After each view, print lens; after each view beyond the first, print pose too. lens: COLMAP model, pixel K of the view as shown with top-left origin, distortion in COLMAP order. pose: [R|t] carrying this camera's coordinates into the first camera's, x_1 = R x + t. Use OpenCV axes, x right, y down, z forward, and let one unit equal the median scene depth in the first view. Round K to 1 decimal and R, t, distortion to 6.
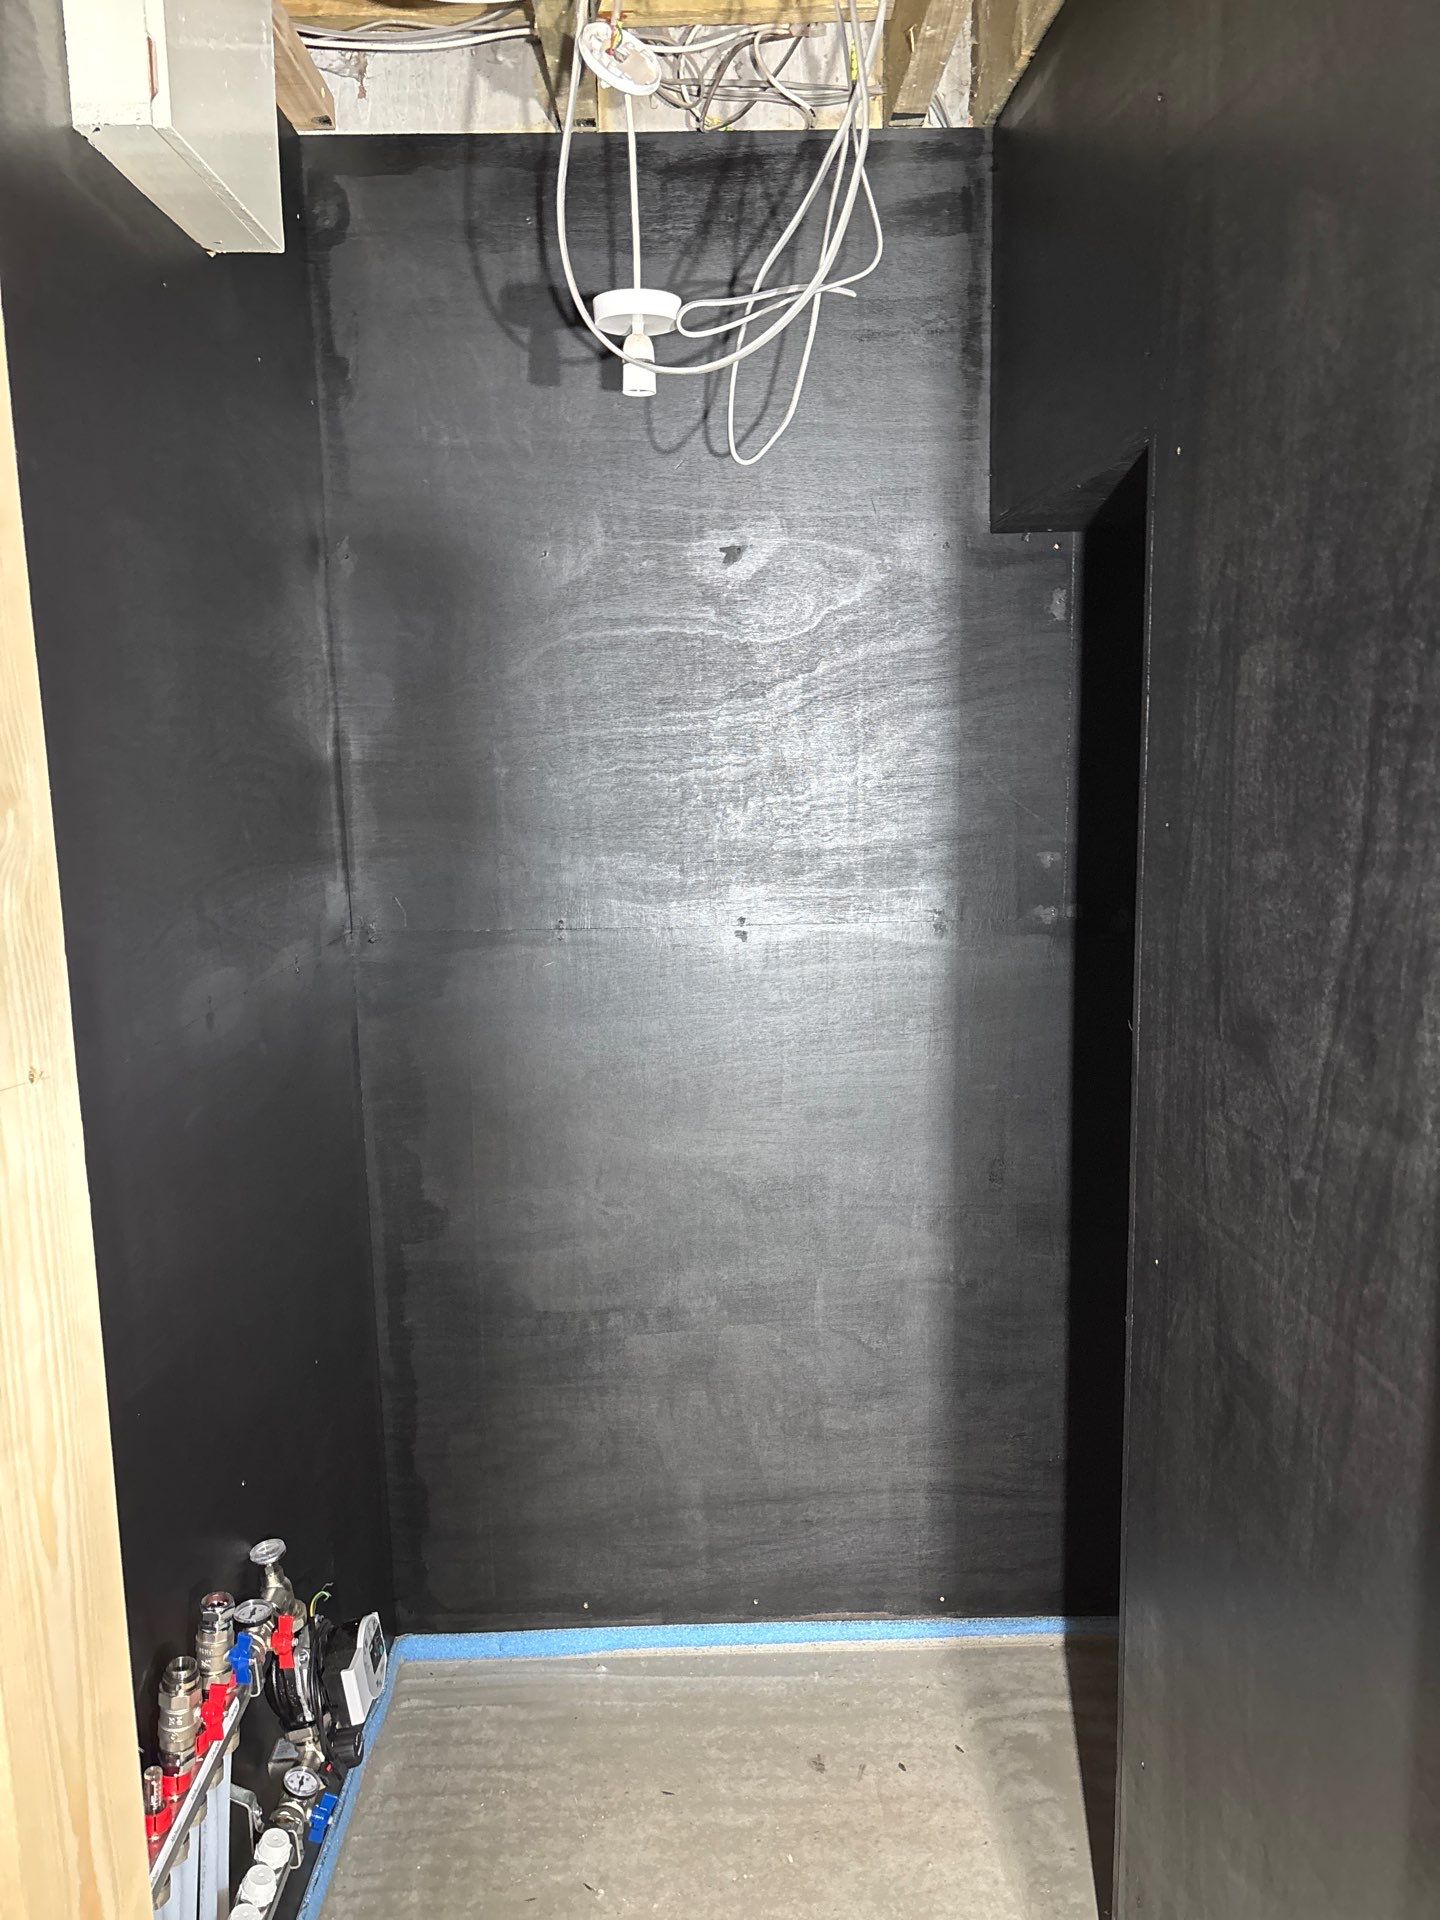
lens RADIAL K [[1457.3, 0, 711.0], [0, 1457.3, 954.5], [0, 0, 1]] dist [0.033657, -0.048125]
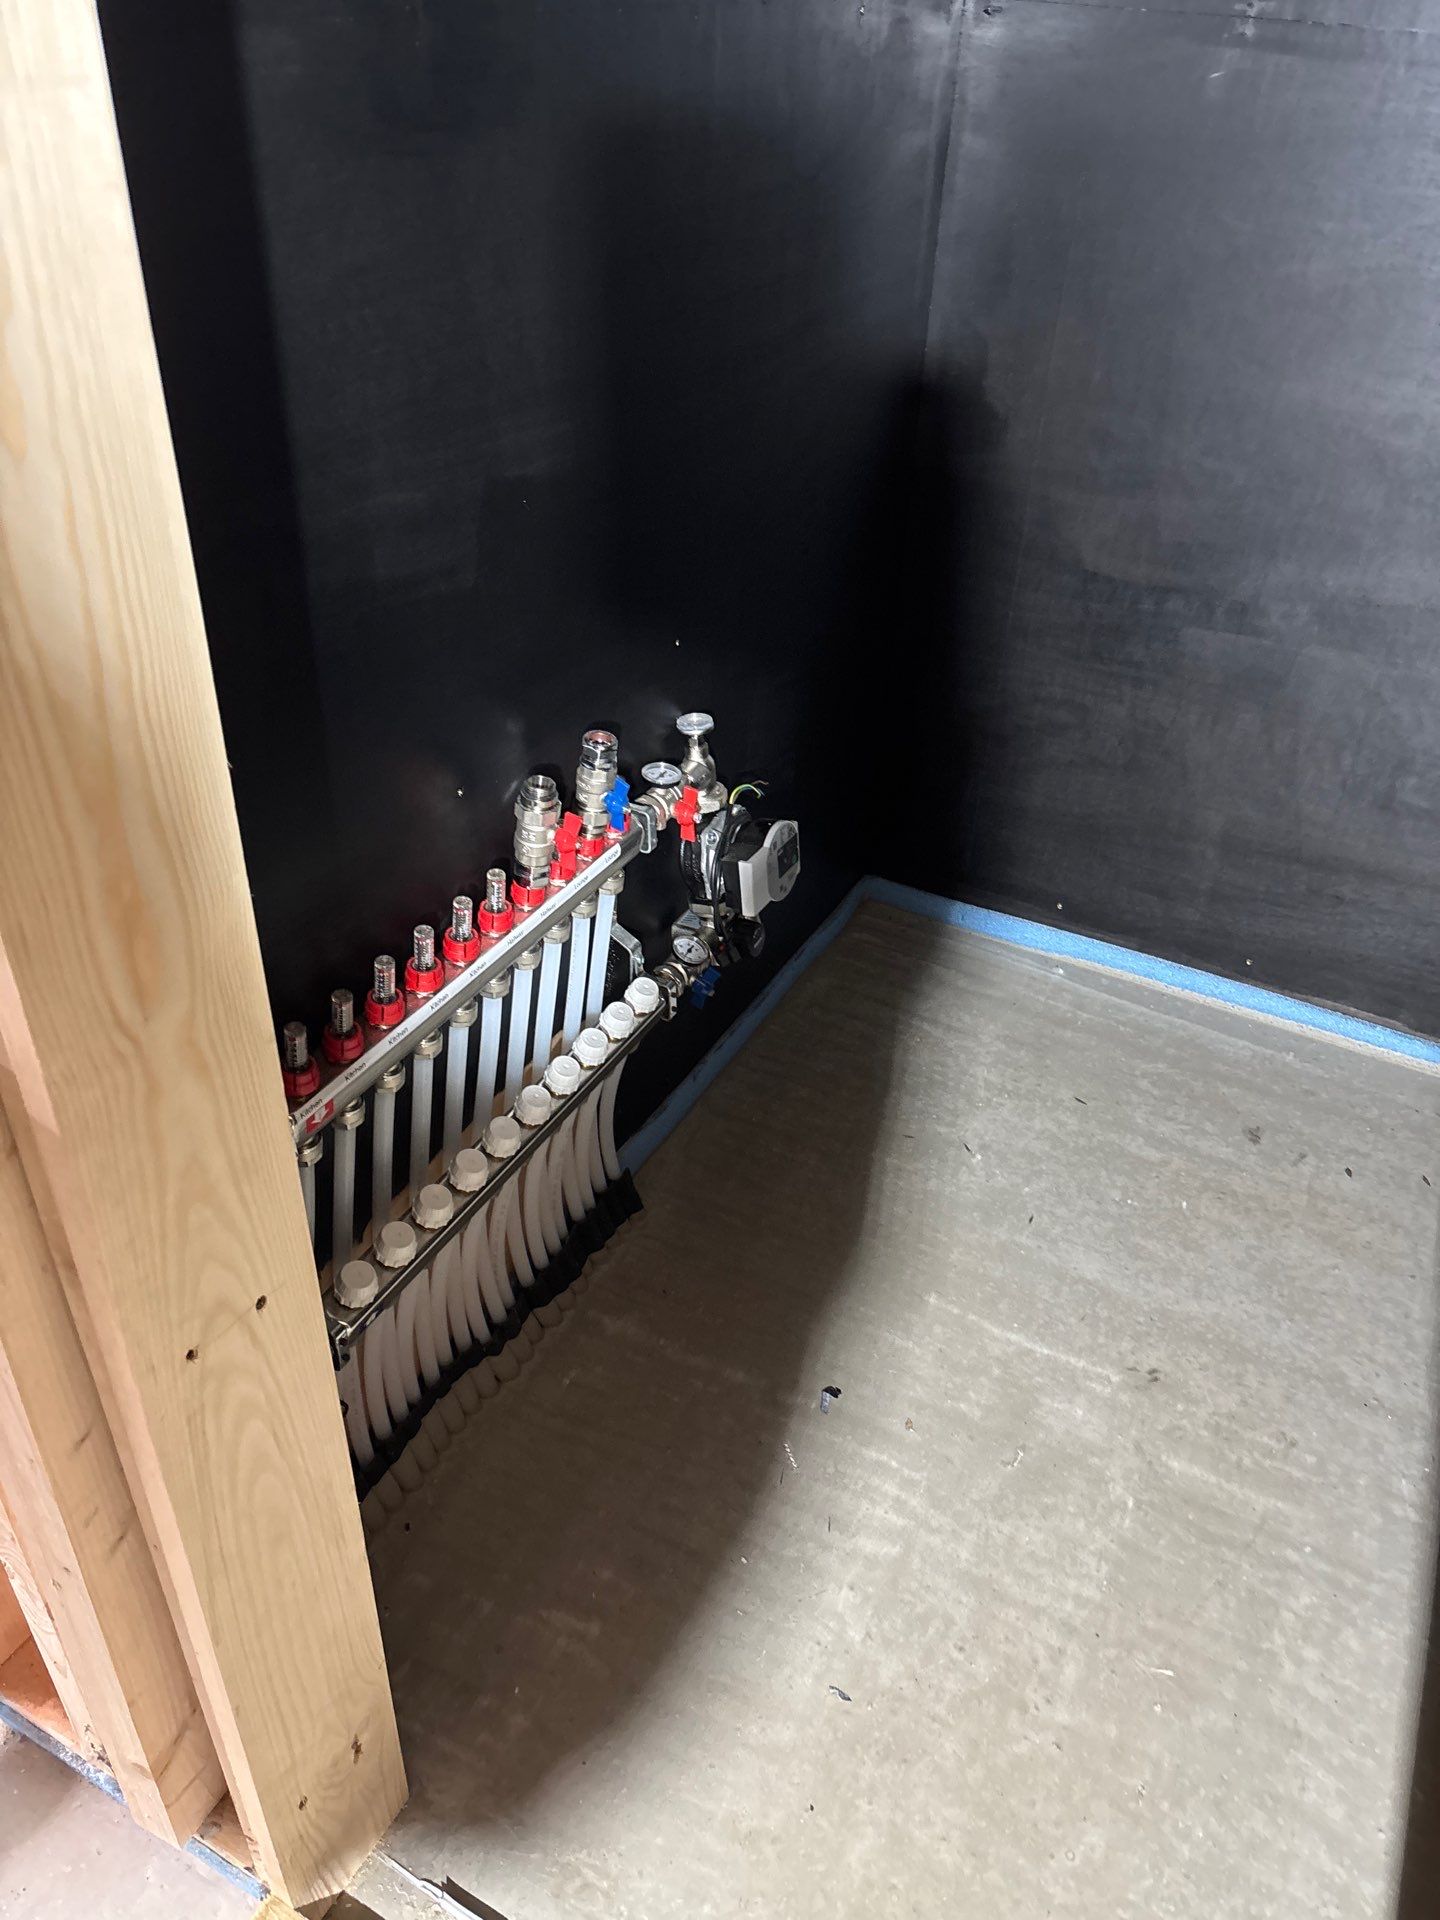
lens RADIAL K [[1457.3, 0, 726.8], [0, 1457.3, 974.0], [0, 0, 1]] dist [0.033657, -0.048125]
pose [[0.877125, 0.324403, -0.354139, 0.072817], [-0.132315, 0.872079, 0.471139, 0.080706], [0.461676, -0.366390, 0.807845, 0.152149]]
